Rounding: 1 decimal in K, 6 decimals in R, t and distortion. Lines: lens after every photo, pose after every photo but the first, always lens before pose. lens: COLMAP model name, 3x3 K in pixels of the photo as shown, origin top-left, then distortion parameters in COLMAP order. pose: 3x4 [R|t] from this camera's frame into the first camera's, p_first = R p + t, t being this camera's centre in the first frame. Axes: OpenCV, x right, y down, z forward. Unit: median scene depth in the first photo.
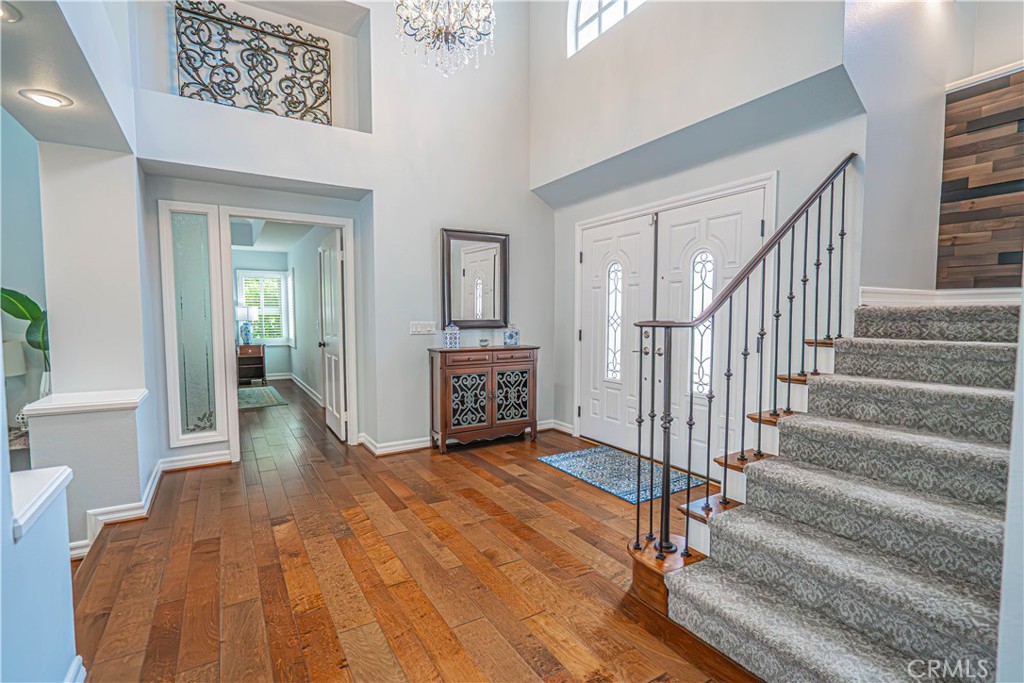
lens RADIAL K [[466.4, 0, 512.3], [0, 466.4, 345.2], [0, 0, 1]] dist [-0.001003, 0.001339]
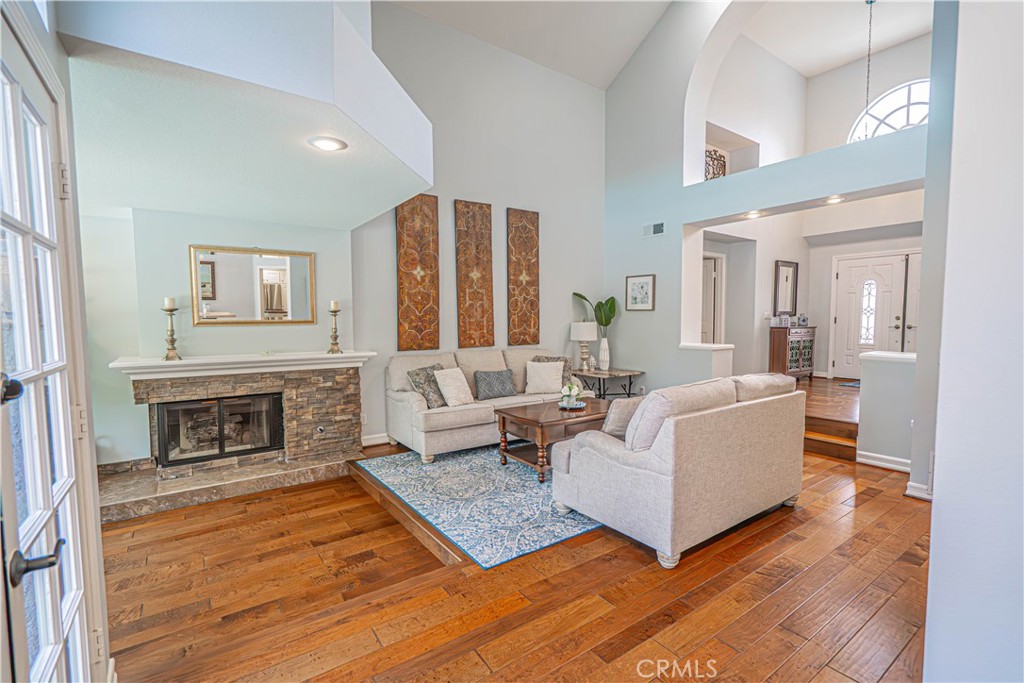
lens RADIAL K [[466.4, 0, 512.3], [0, 466.4, 345.2], [0, 0, 1]] dist [-0.001003, 0.001339]
pose [[0.998020, -0.004937, 0.062708, -1.285745], [0.004599, 0.999974, 0.005537, 0.063593], [-0.062733, -0.005238, 0.998017, -0.731122]]
